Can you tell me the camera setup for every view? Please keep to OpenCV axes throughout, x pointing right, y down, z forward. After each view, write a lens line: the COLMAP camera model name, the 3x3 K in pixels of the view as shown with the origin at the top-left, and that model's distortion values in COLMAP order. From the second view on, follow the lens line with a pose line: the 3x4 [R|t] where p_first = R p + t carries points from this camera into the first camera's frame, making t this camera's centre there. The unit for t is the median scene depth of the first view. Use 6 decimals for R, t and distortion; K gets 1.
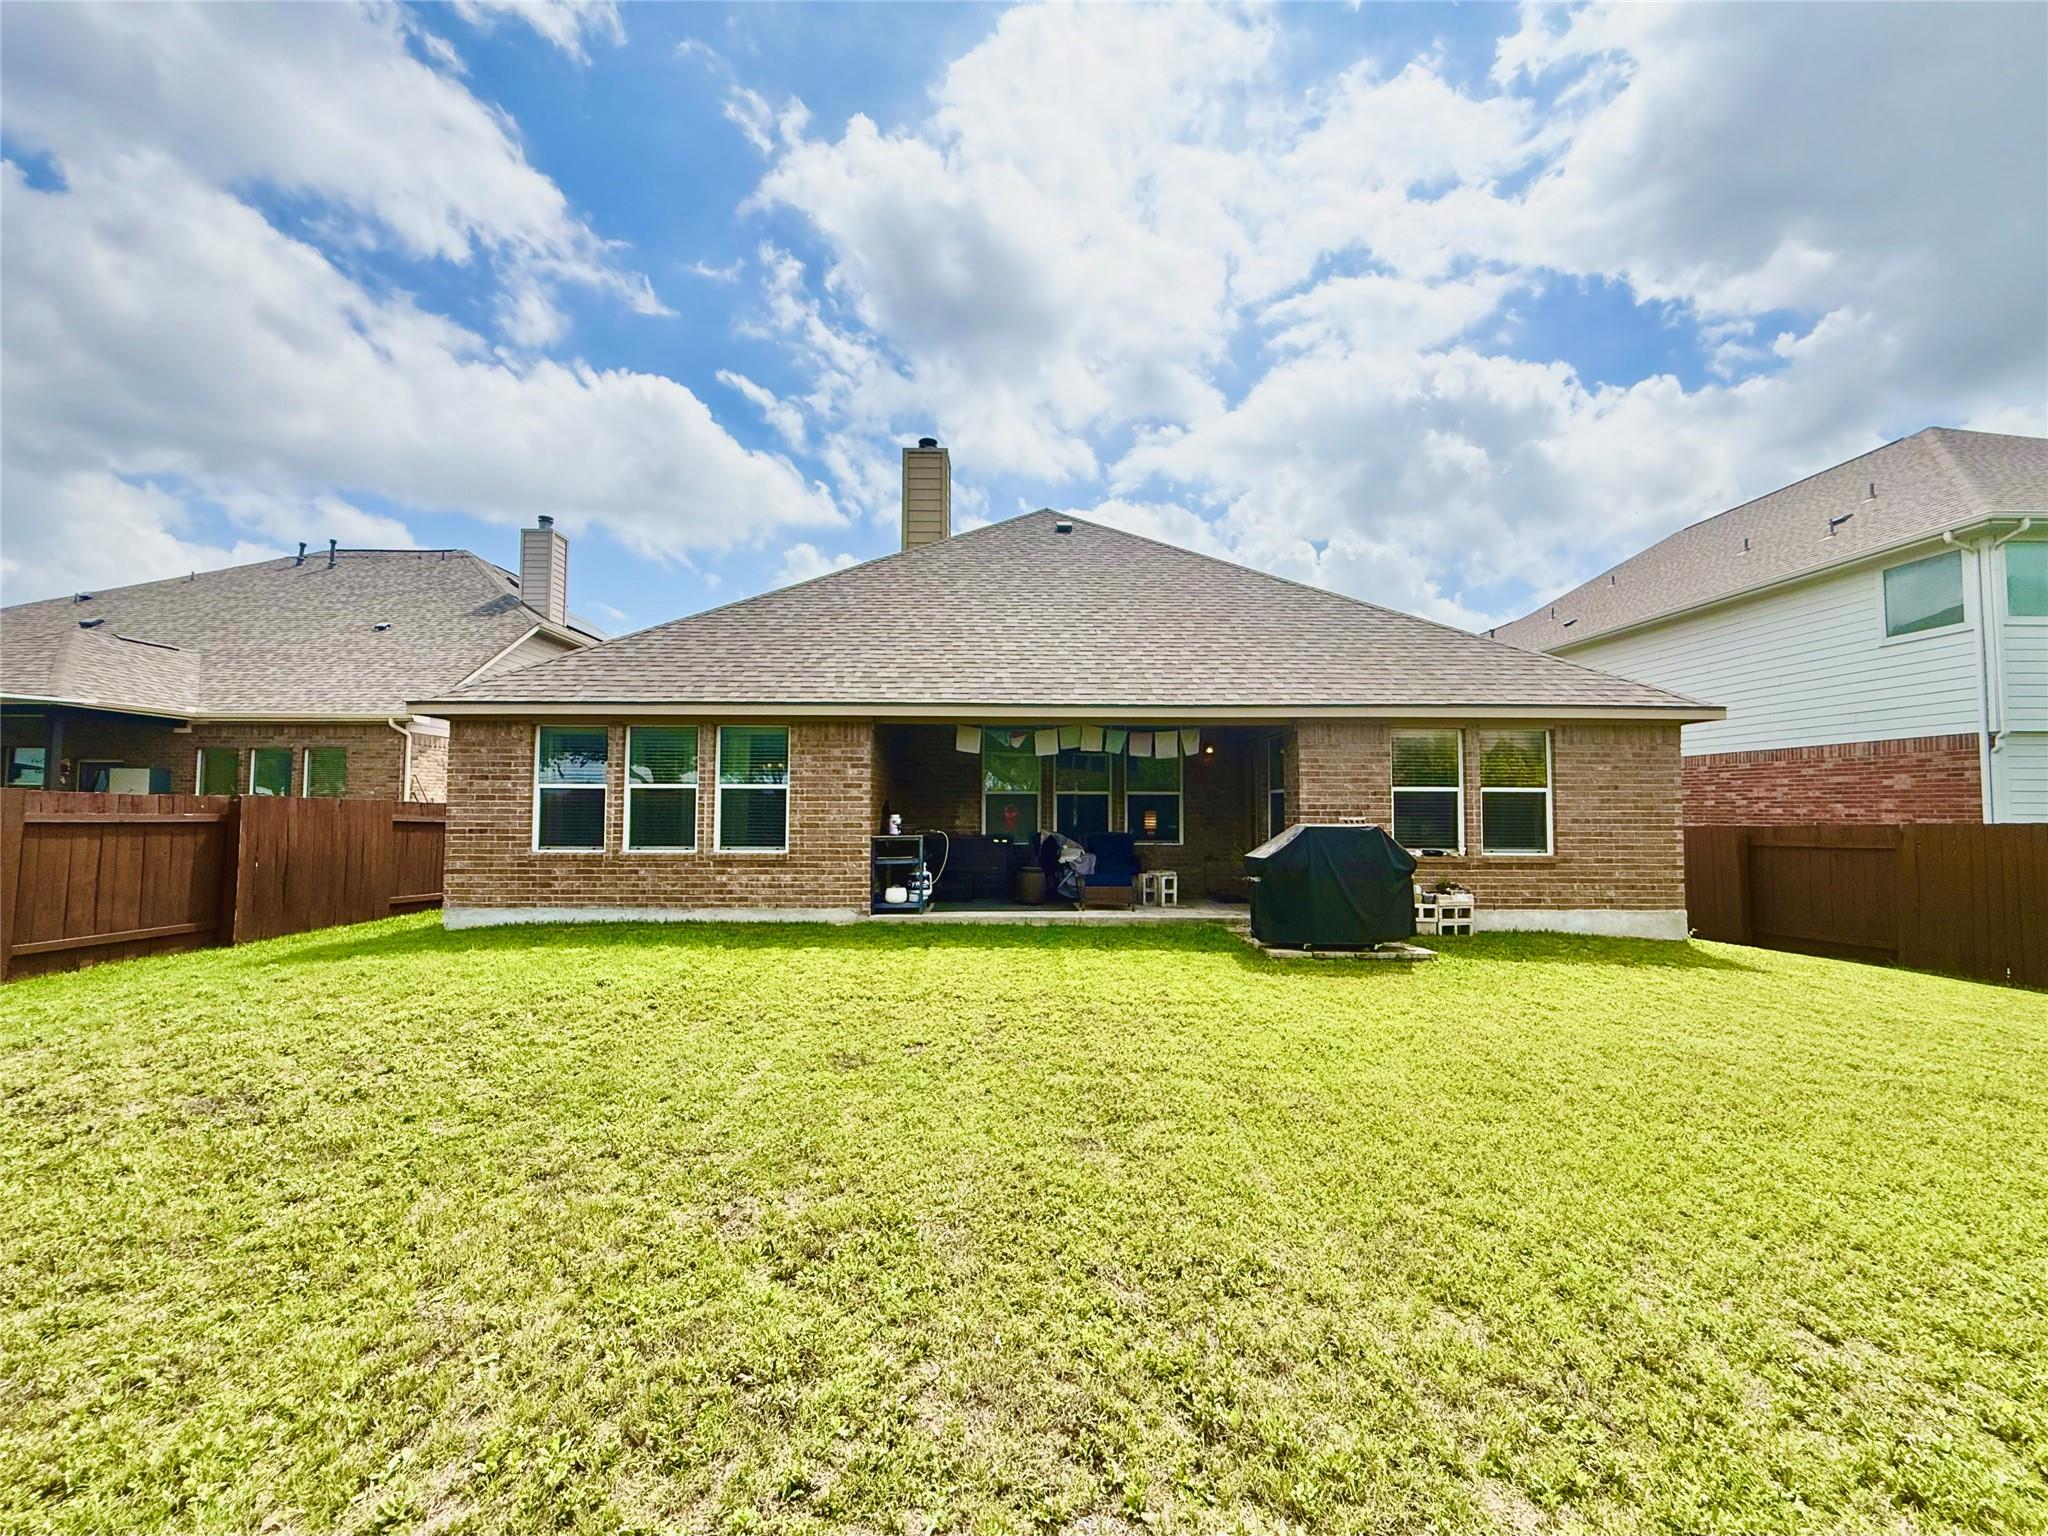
lens RADIAL K [[817.3, 0, 1044.1], [0, 817.3, 771.0], [0, 0, 1]] dist [-0.002368, 0.000594]
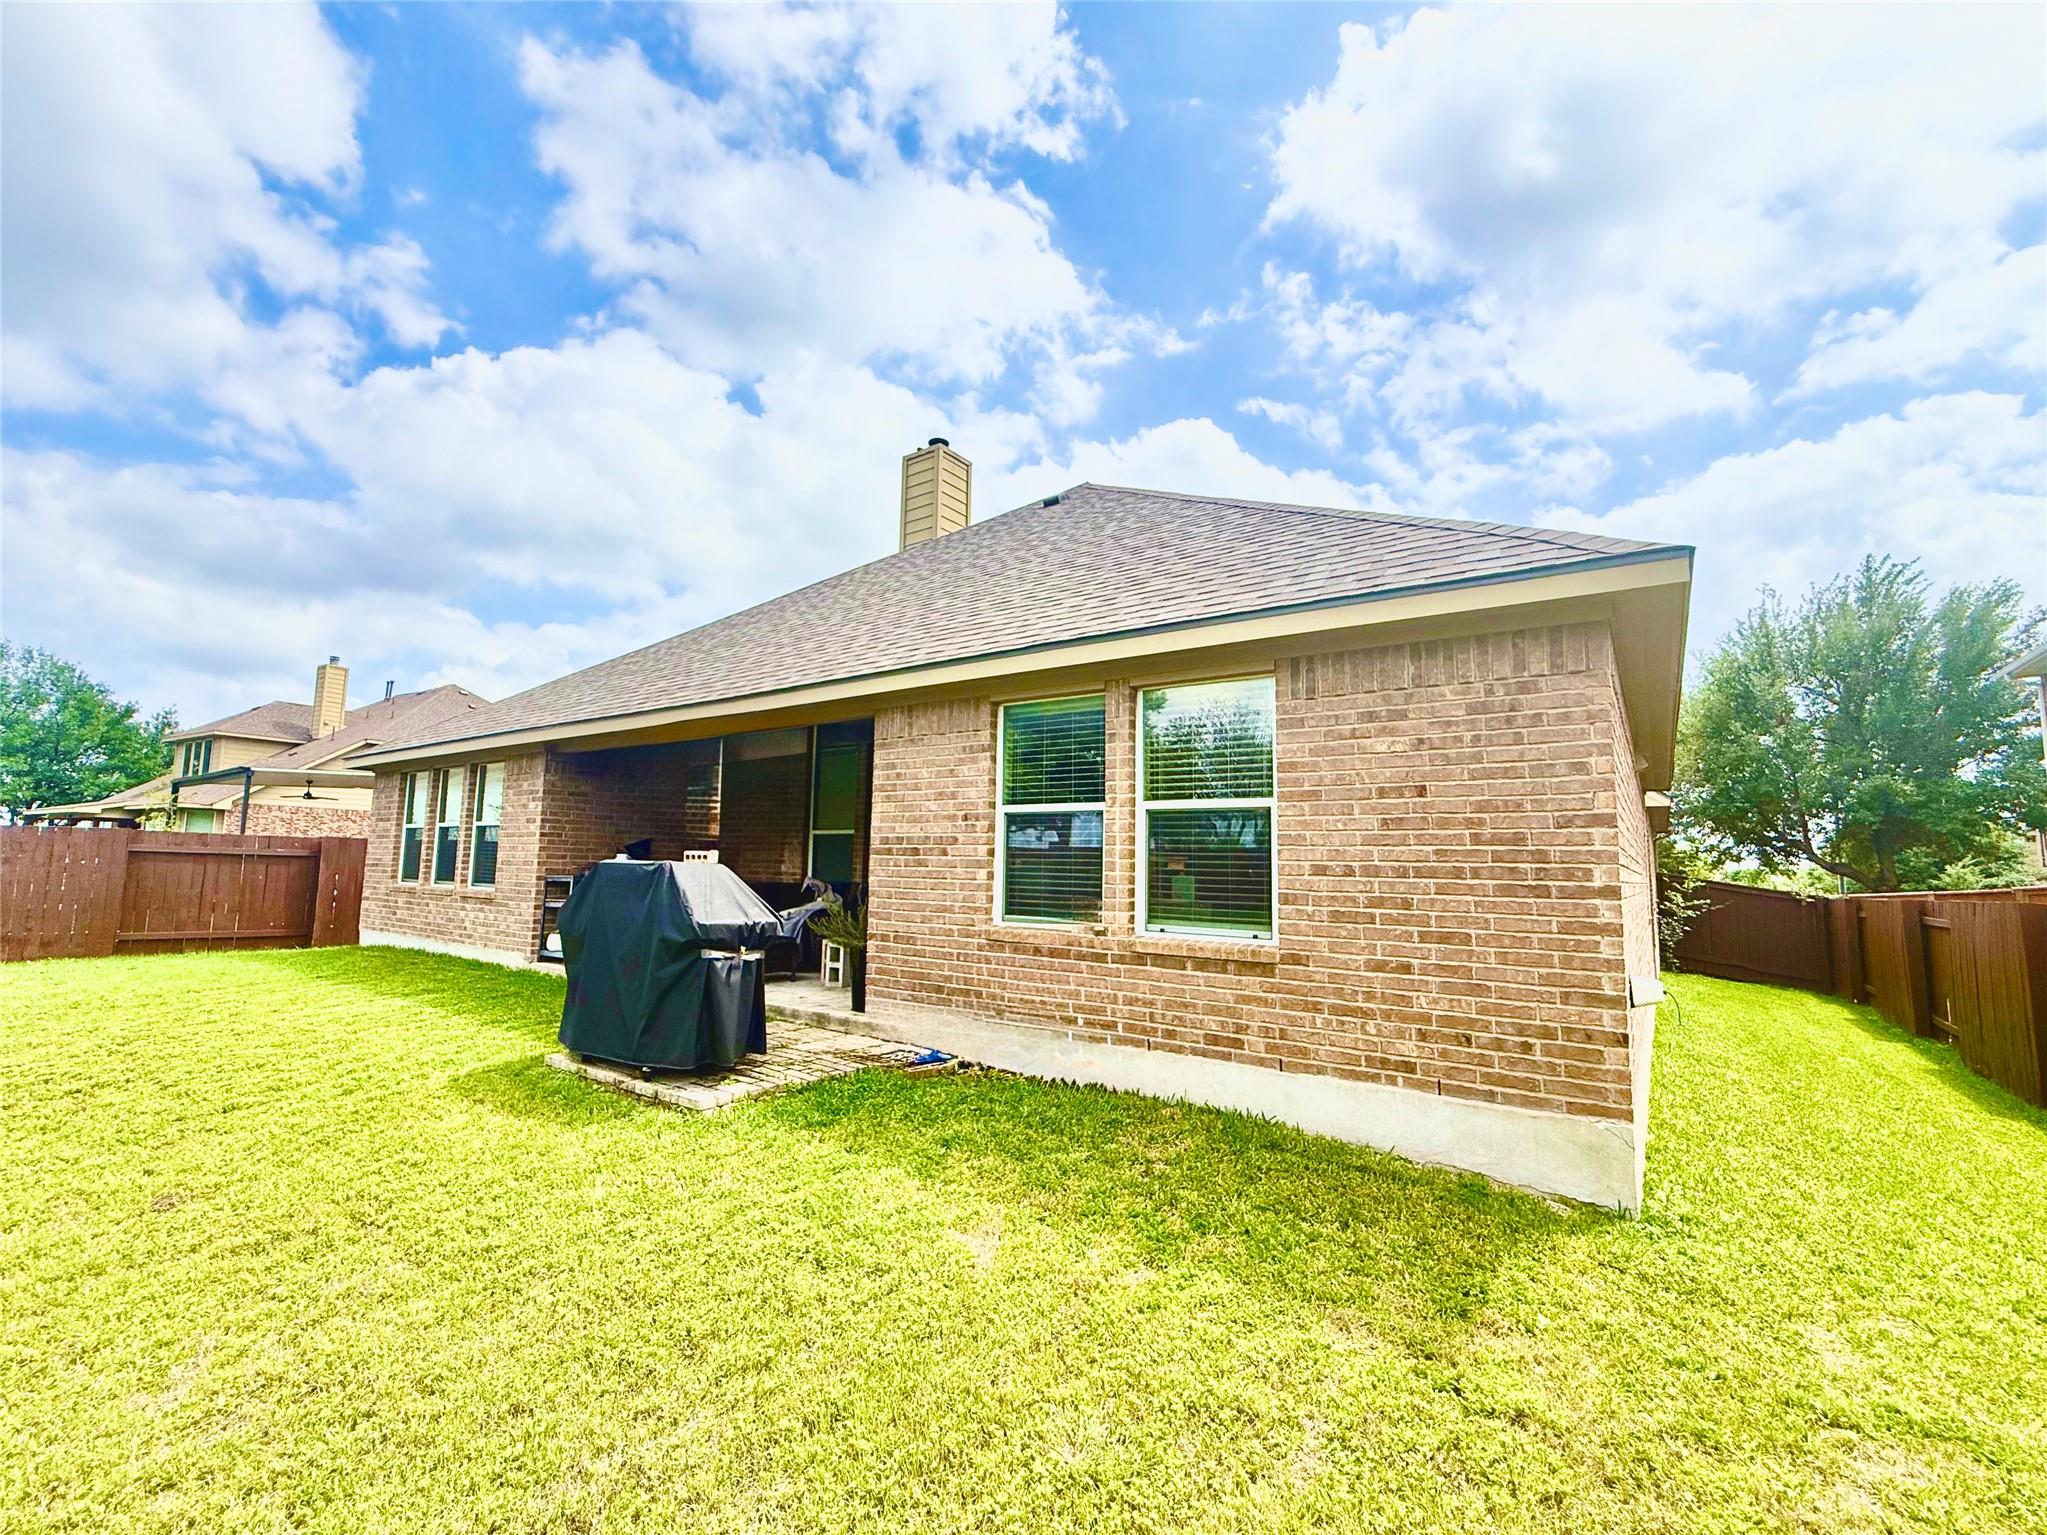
lens RADIAL K [[918.2, 0, 1090.9], [0, 918.2, 768.2], [0, 0, 1]] dist [-0.001401, -0.000994]
pose [[0.788406, -0.055661, -0.612631, 0.920175], [0.013109, 0.997192, -0.073730, 0.044173], [0.615015, 0.050098, 0.786922, 0.568973]]
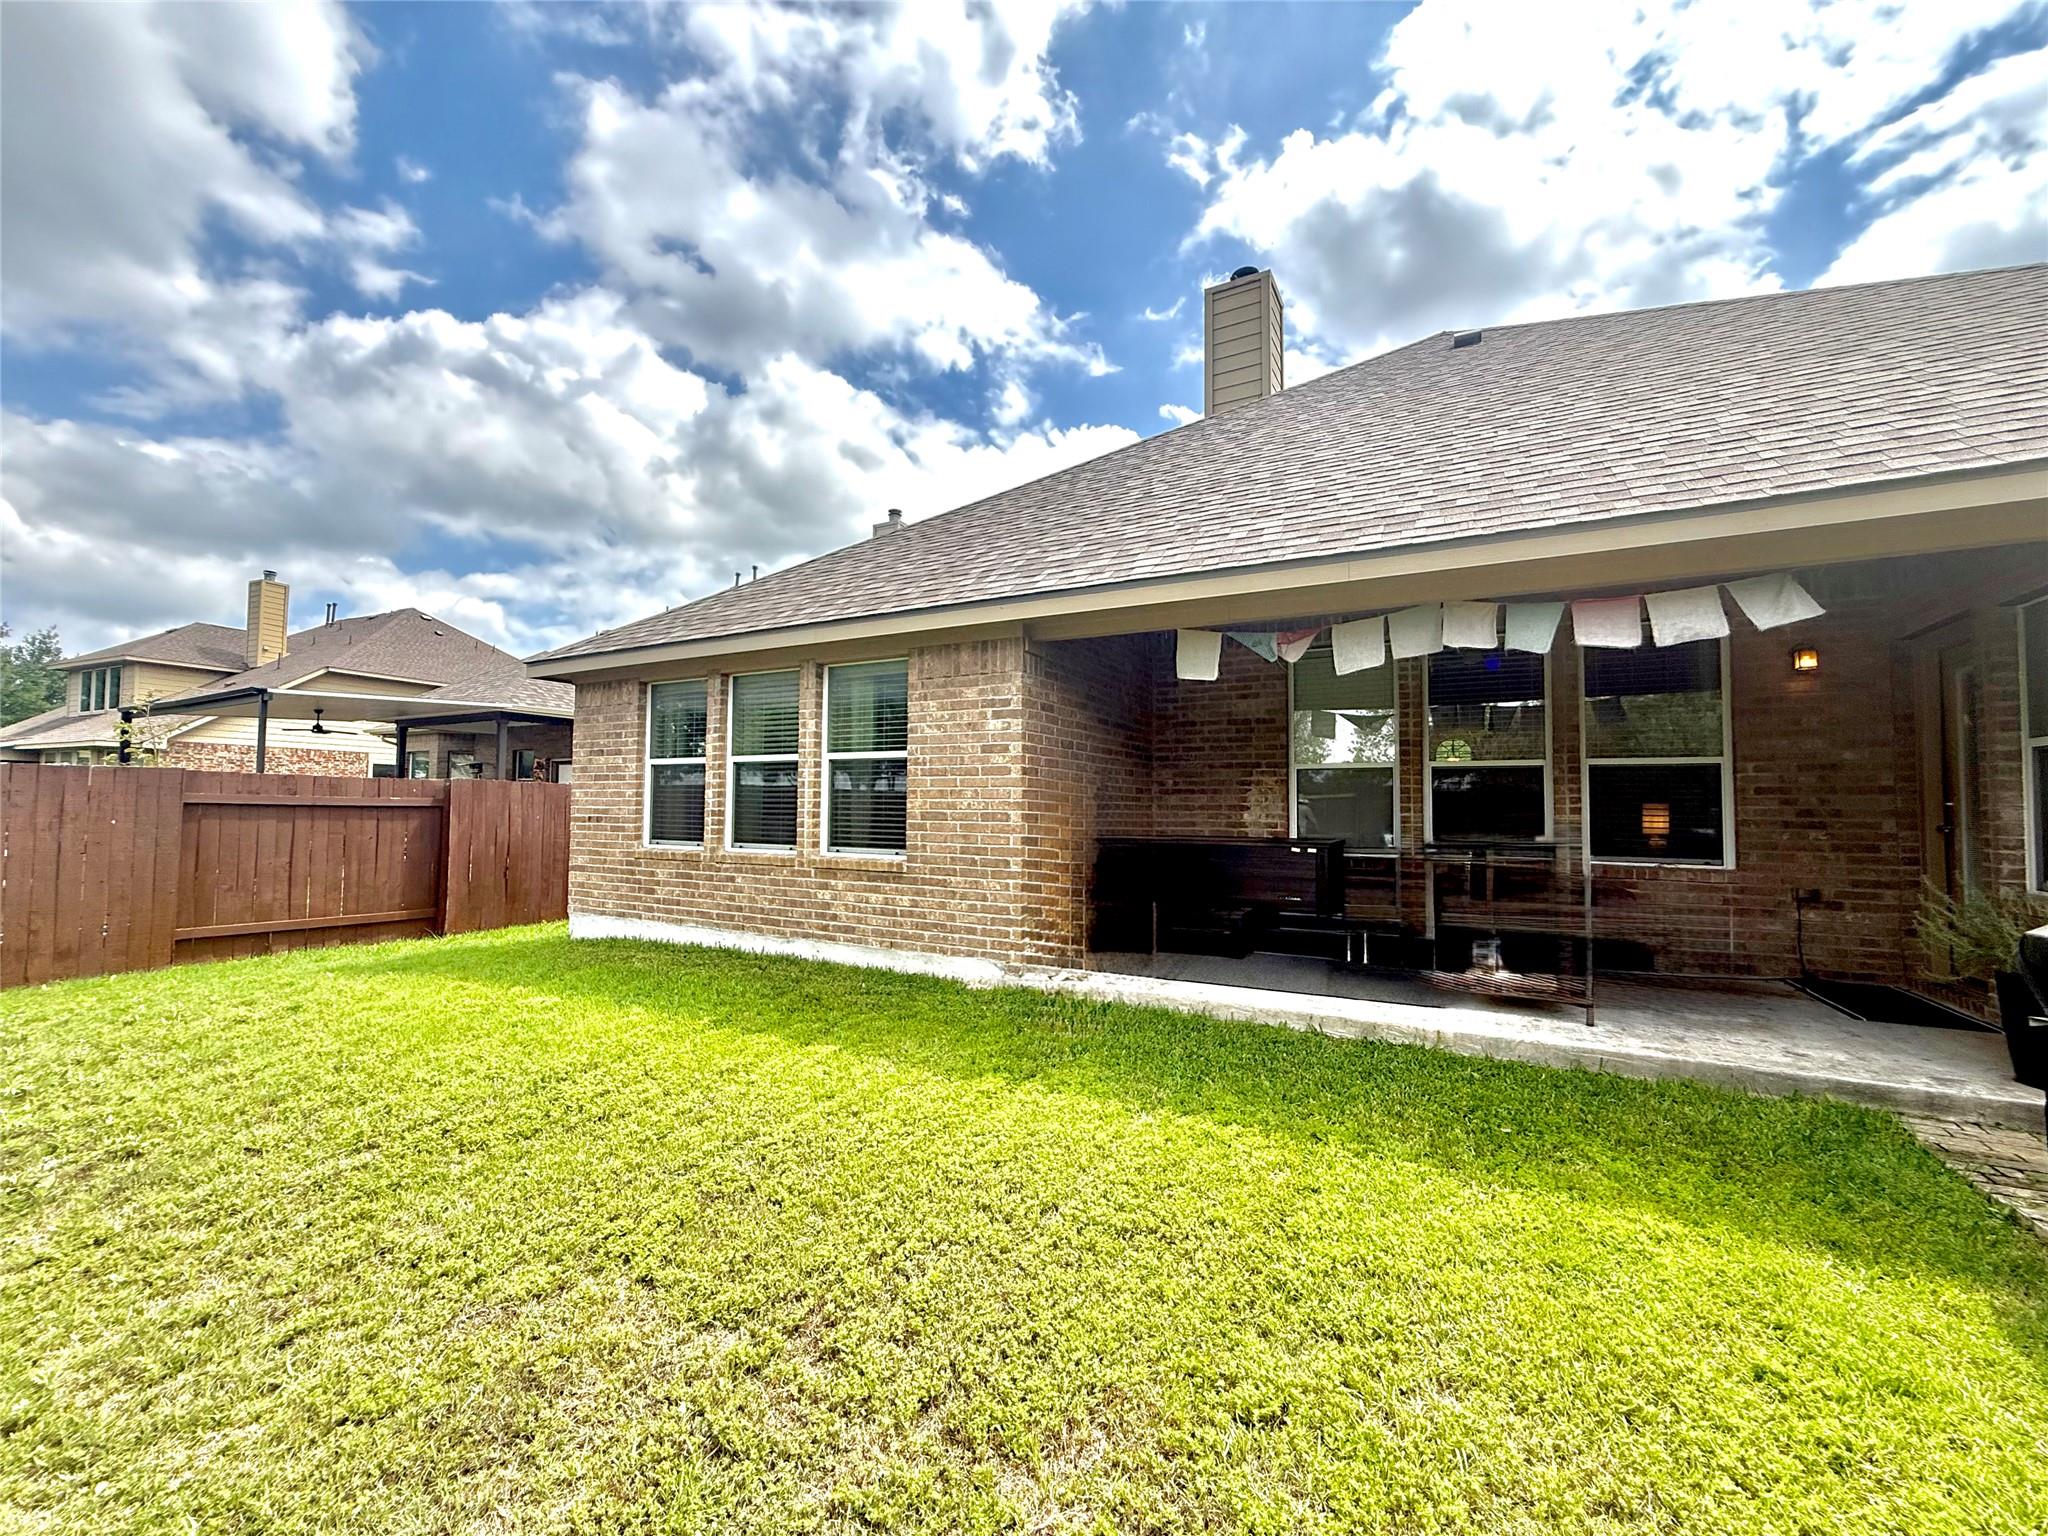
lens RADIAL K [[817.3, 0, 1028.0], [0, 817.3, 772.5], [0, 0, 1]] dist [-0.002368, 0.000594]
pose [[0.857162, -0.018590, -0.514712, 0.085221], [0.019746, 0.999800, -0.003226, 0.037563], [0.514669, -0.007398, 0.857357, 0.516710]]
